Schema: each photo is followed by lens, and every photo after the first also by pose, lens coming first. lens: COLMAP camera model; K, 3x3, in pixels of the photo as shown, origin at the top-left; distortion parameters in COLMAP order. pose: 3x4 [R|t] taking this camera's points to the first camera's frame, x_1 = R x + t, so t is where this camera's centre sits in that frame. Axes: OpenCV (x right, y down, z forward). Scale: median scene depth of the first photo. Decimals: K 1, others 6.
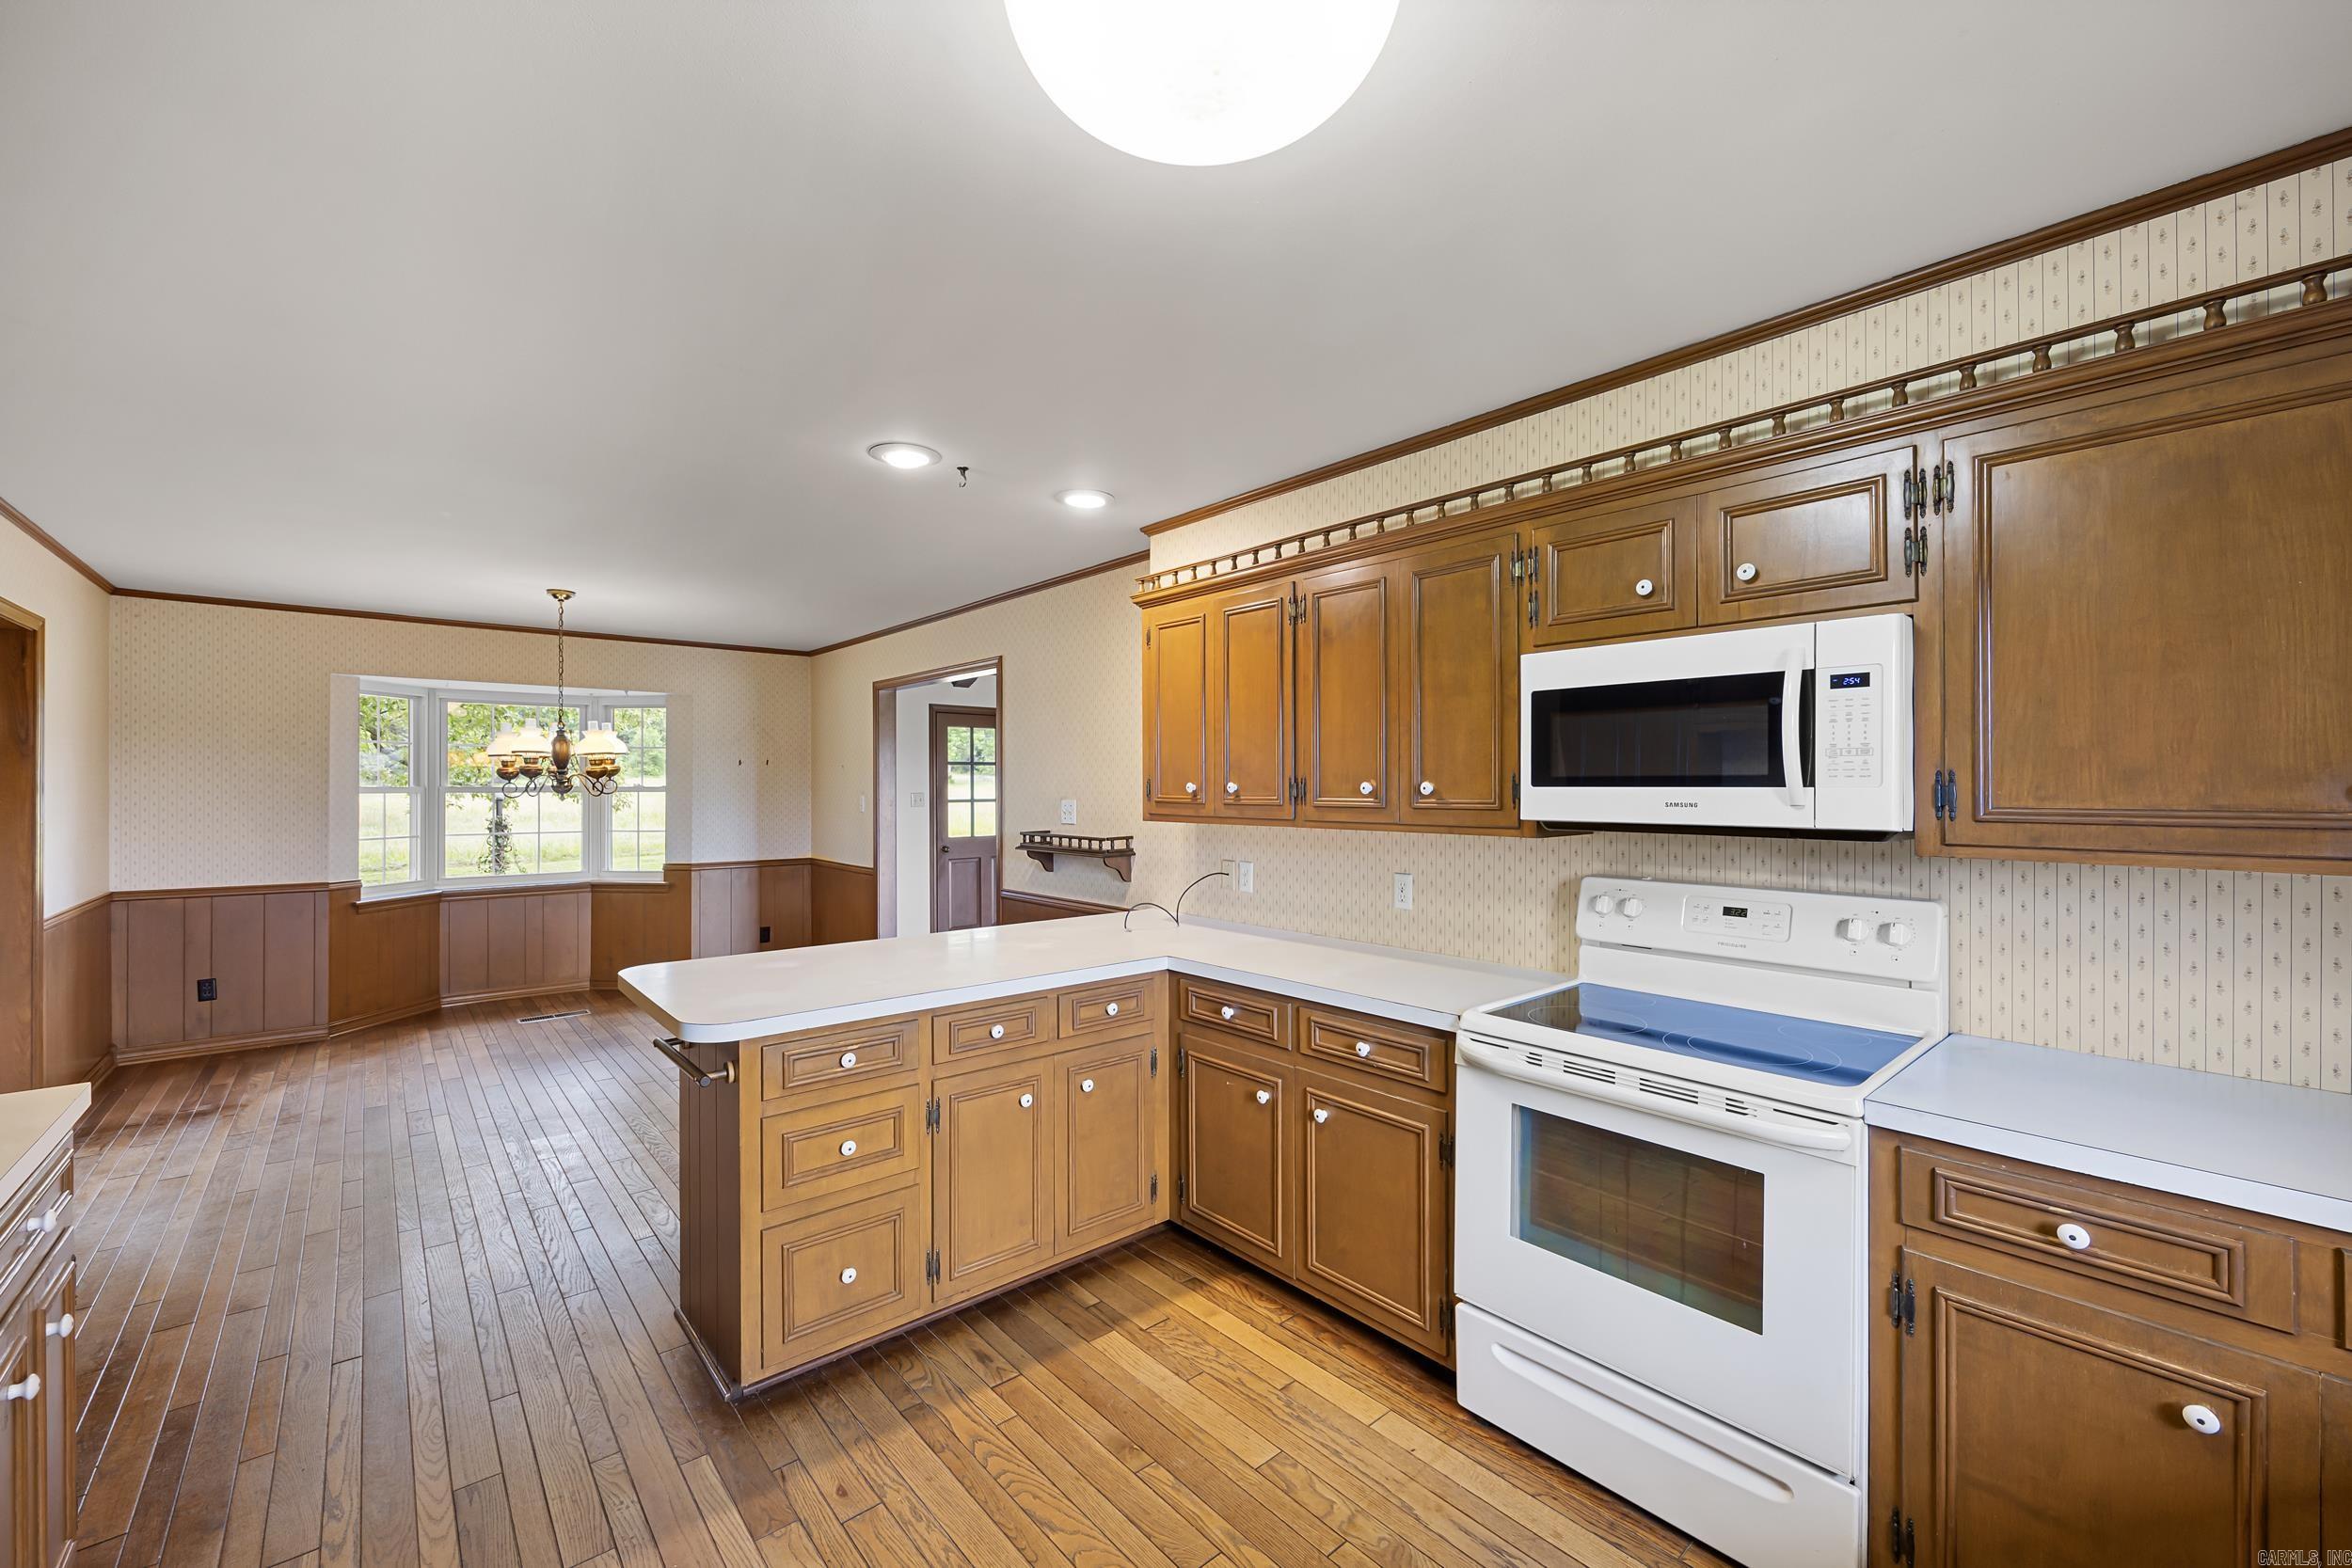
lens RADIAL K [[950.0, 0, 1191.3], [0, 950.0, 787.9], [0, 0, 1]] dist [-0.001721, 0.000114]
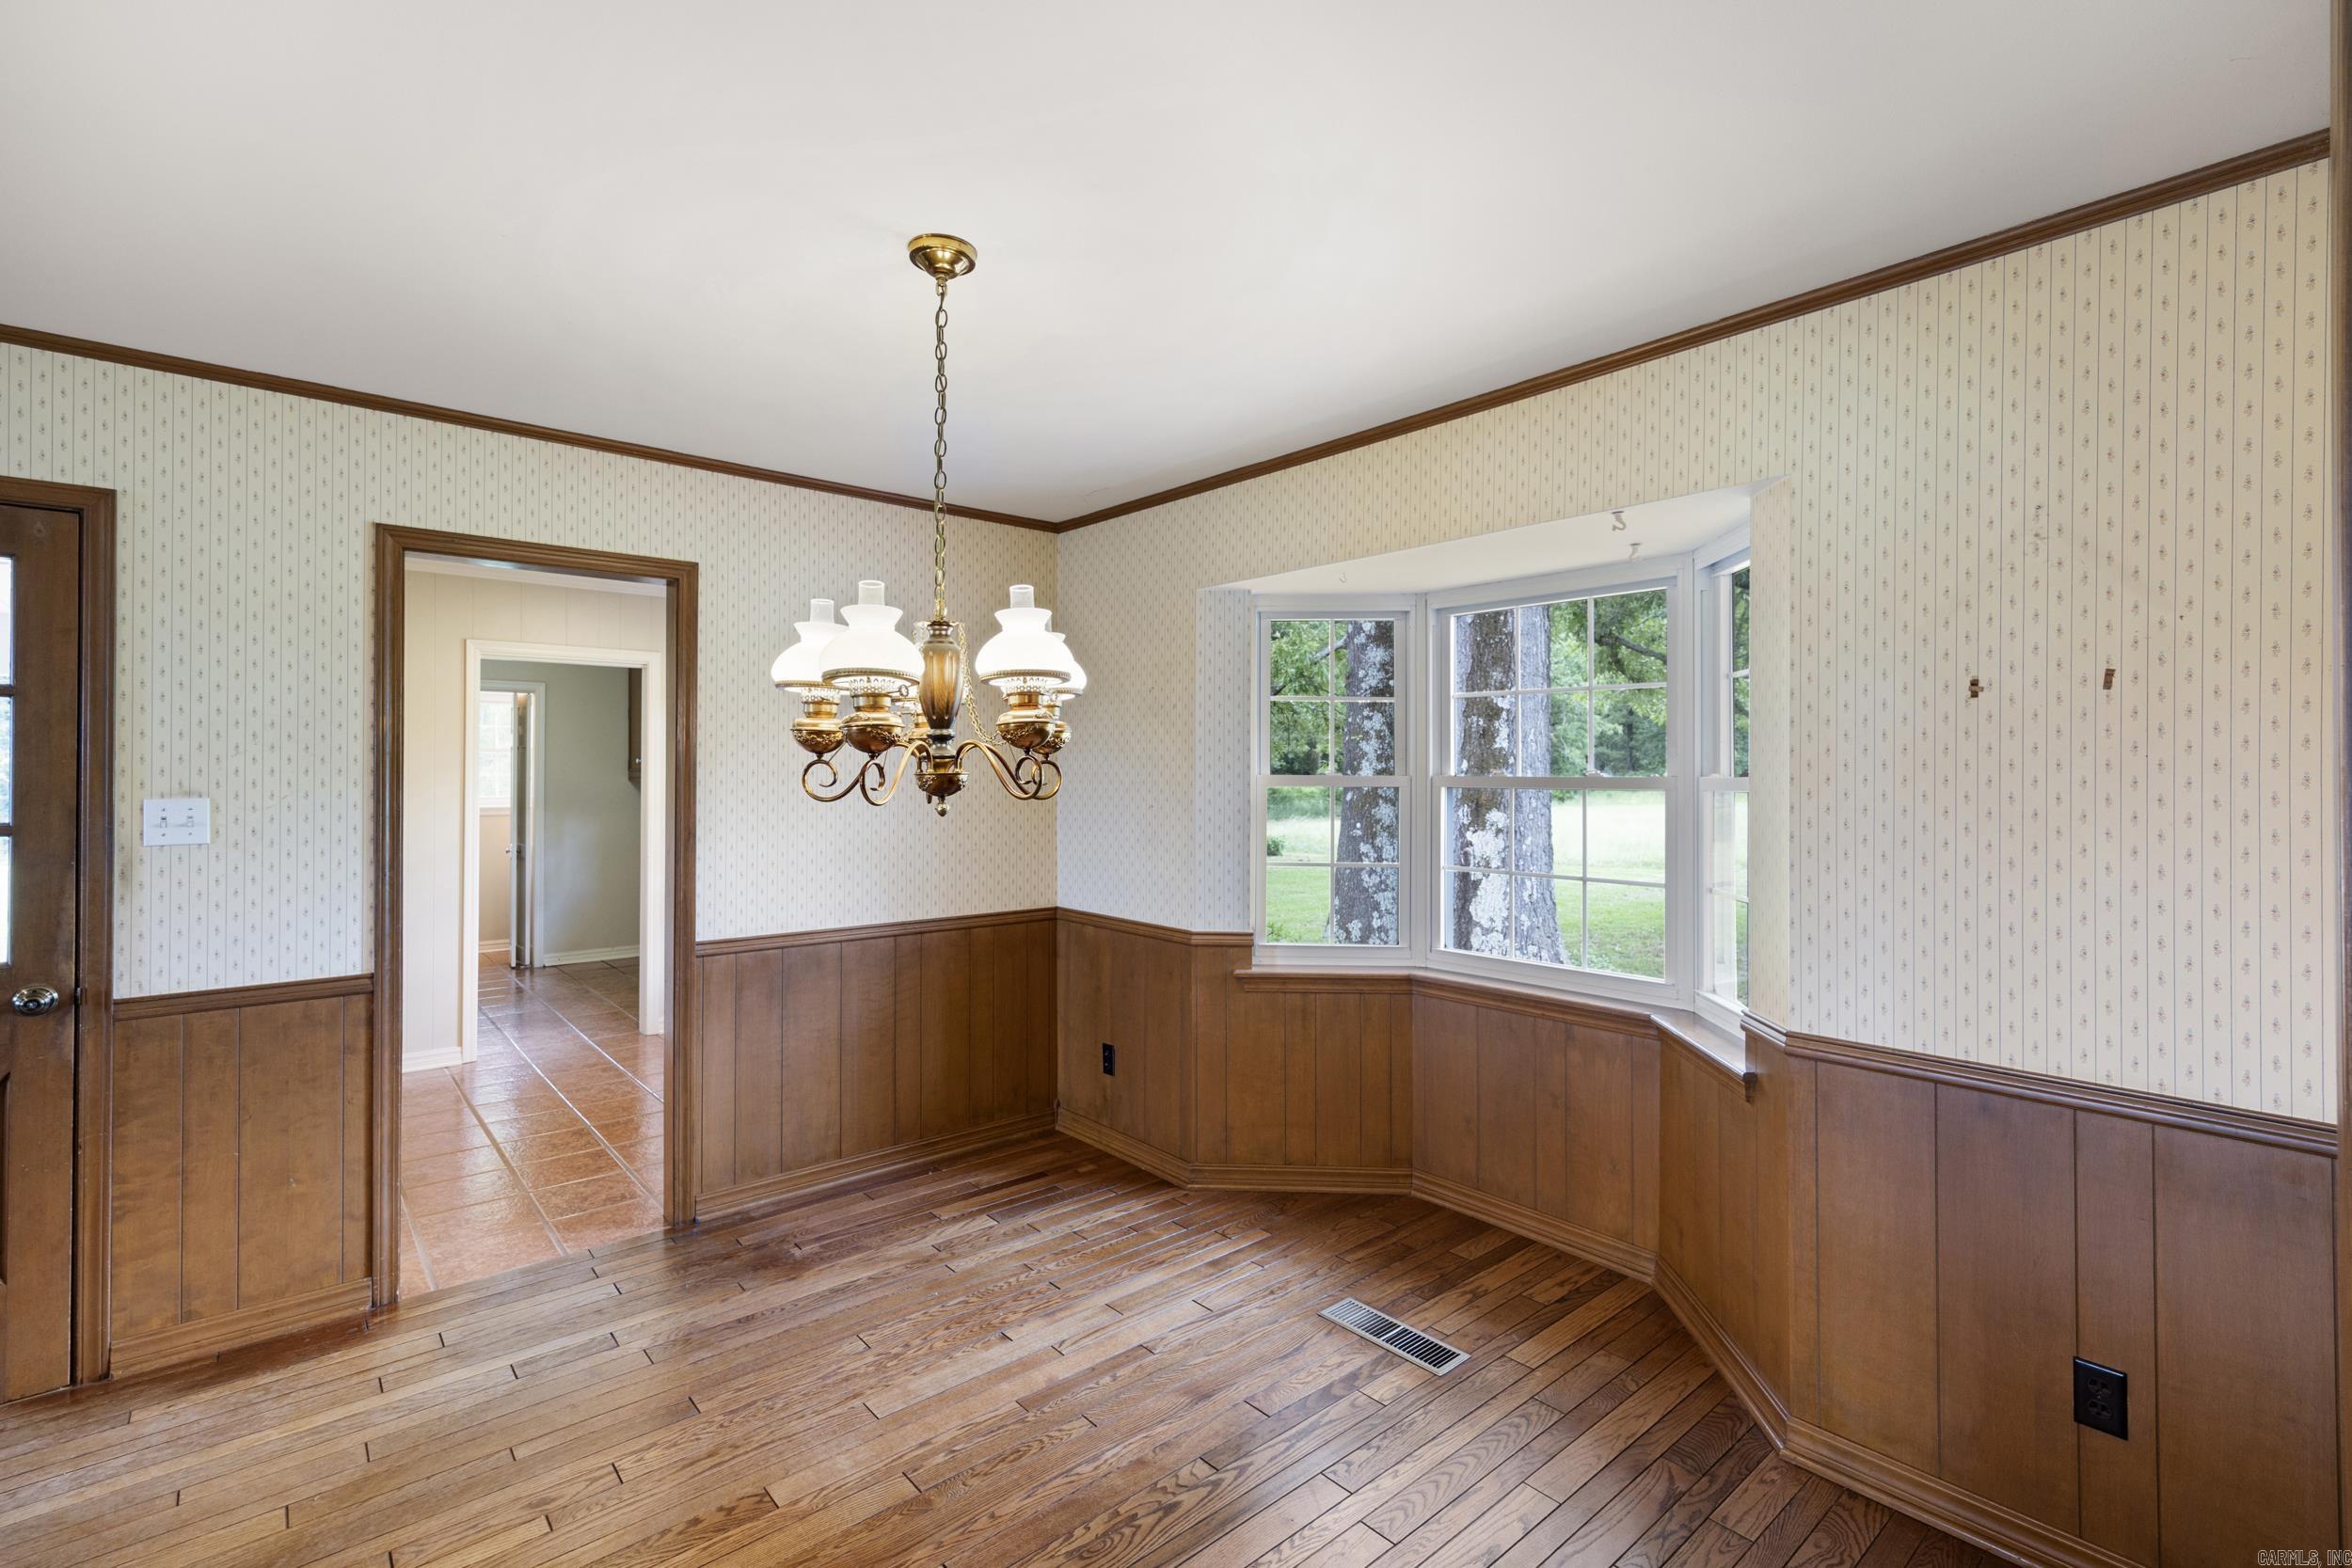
lens RADIAL K [[1047.7, 0, 1205.6], [0, 1047.7, 767.8], [0, 0, 1]] dist [0.004823, -0.001434]
pose [[-0.010139, -0.008323, -0.999914, -0.403224], [-0.000683, 0.999965, -0.008317, -0.000002], [0.999948, 0.000599, -0.010145, 1.742224]]
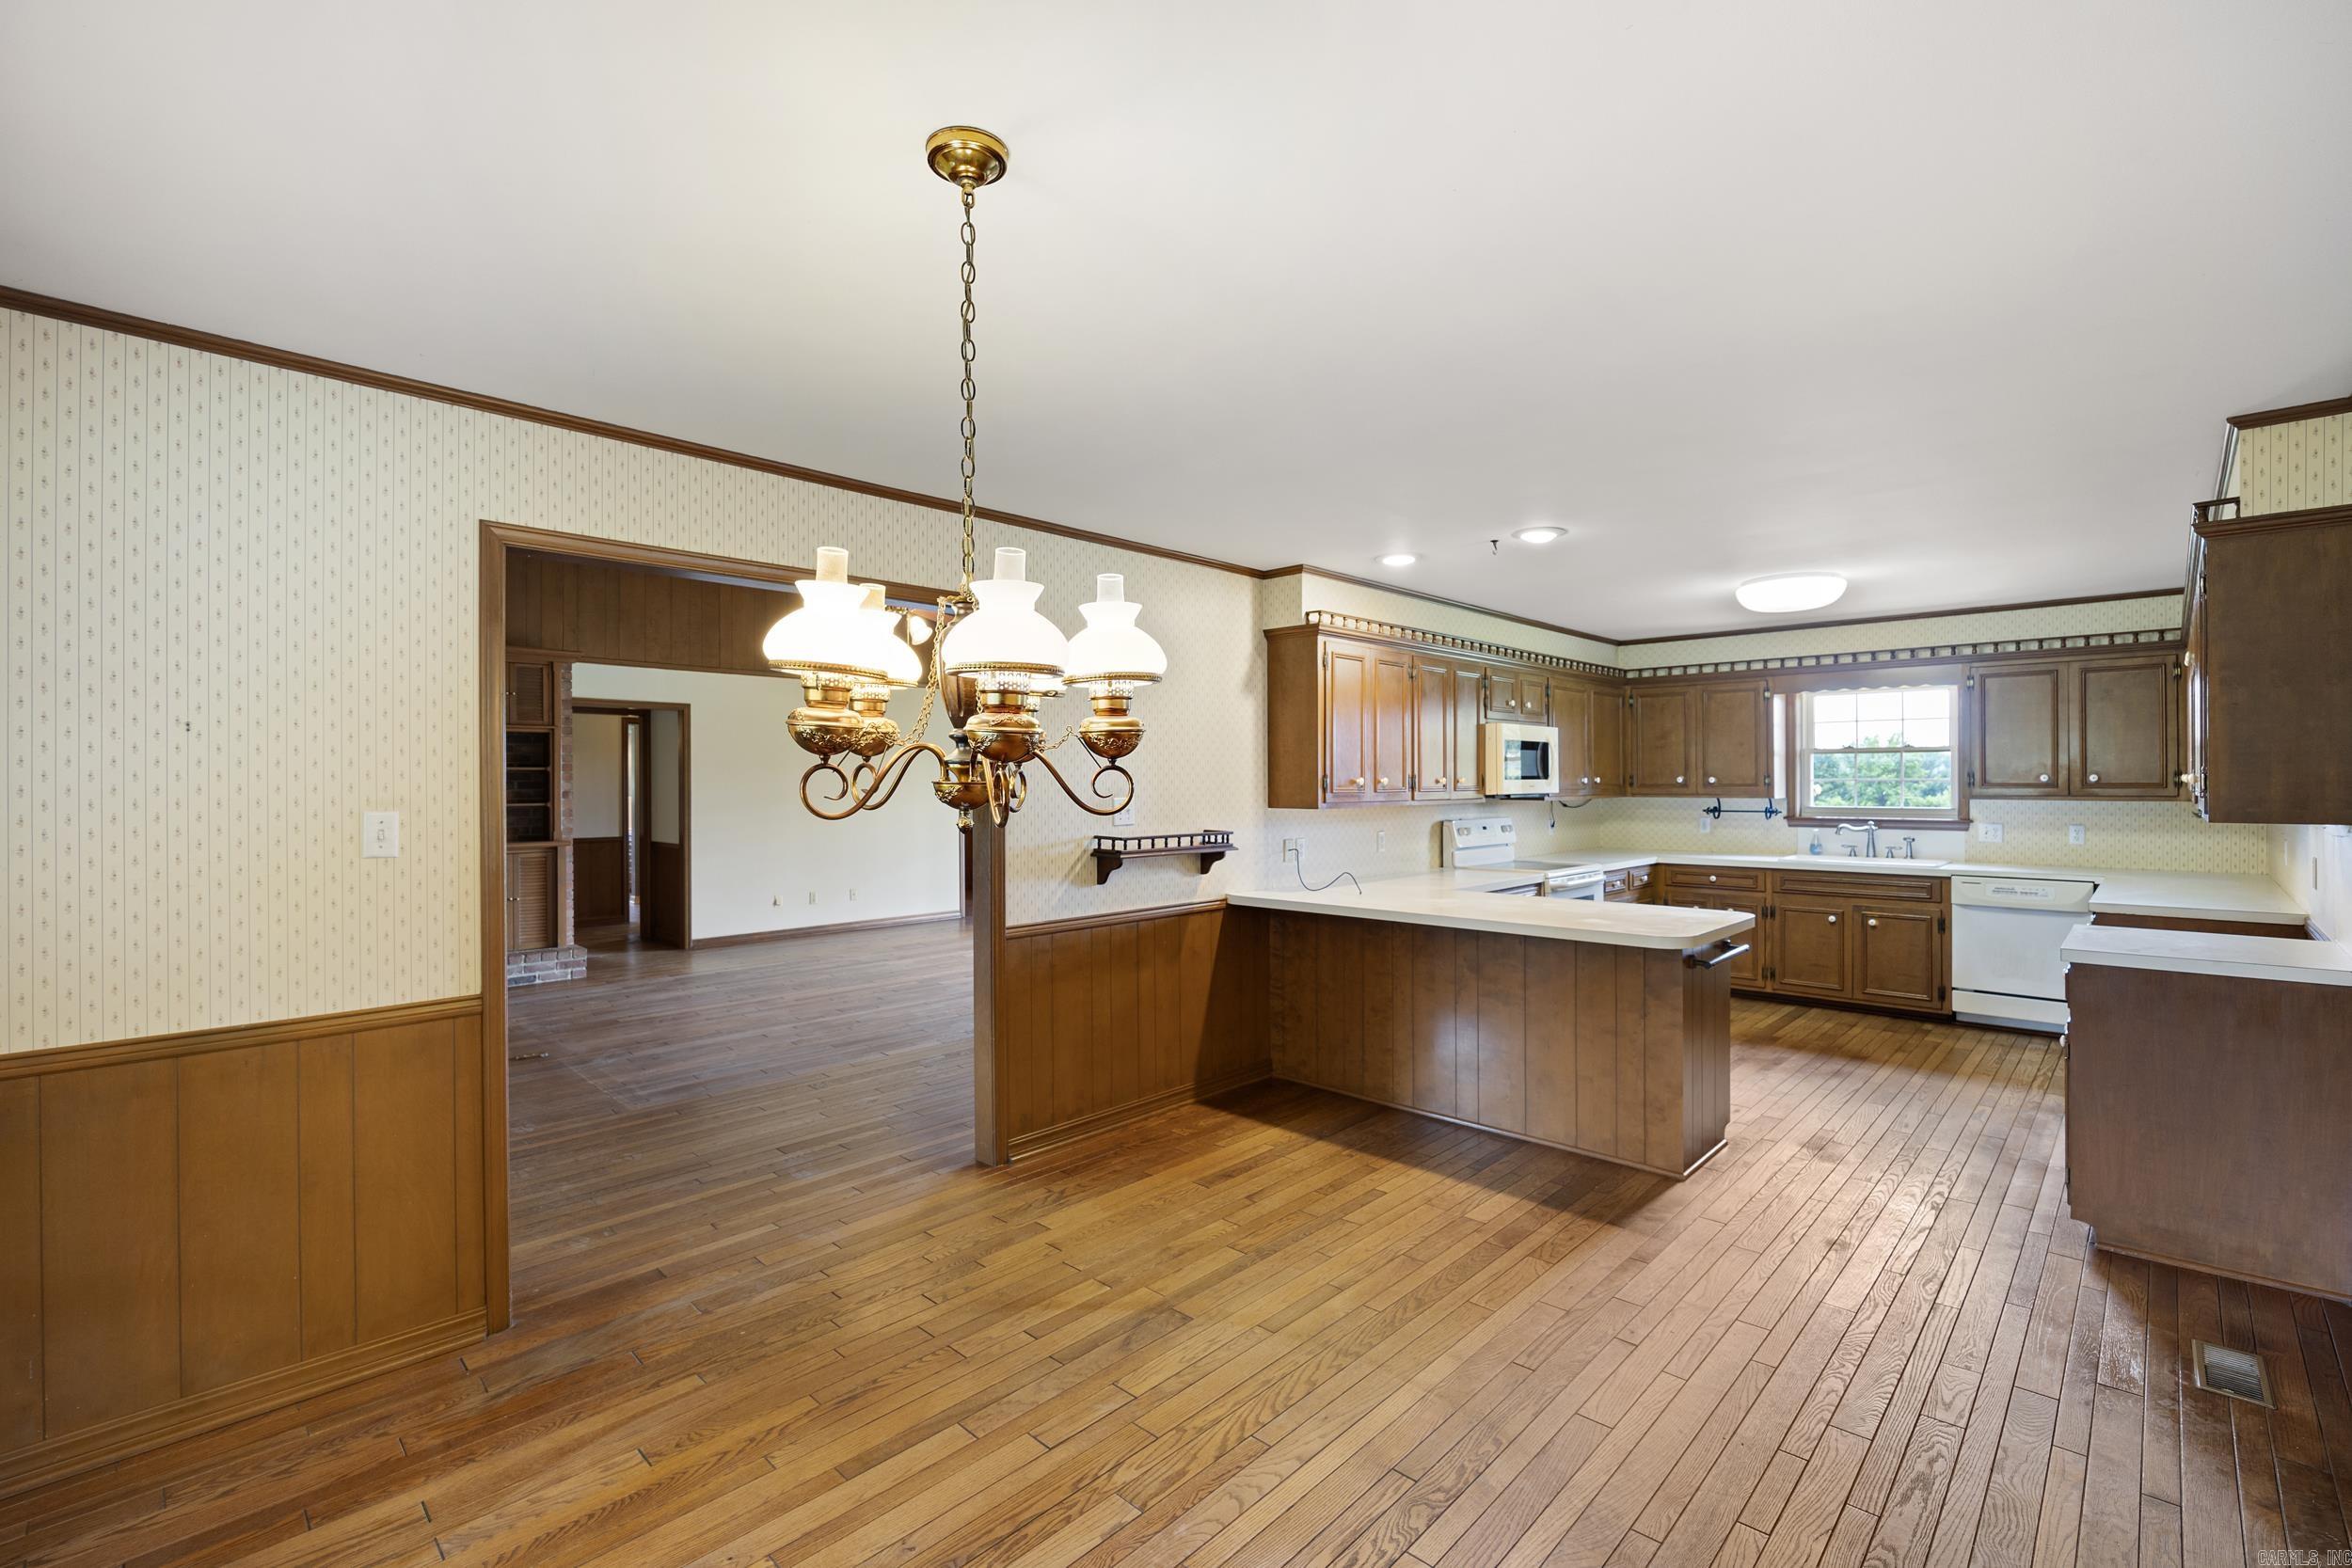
lens RADIAL K [[1023.7, 0, 1193.5], [0, 1023.7, 776.6], [0, 0, 1]] dist [0.003731, -0.001972]
pose [[-0.091386, 0.003697, 0.995809, -1.593486], [0.006562, 0.999974, -0.003111, -0.005010], [-0.995794, 0.006250, -0.091408, 1.513596]]
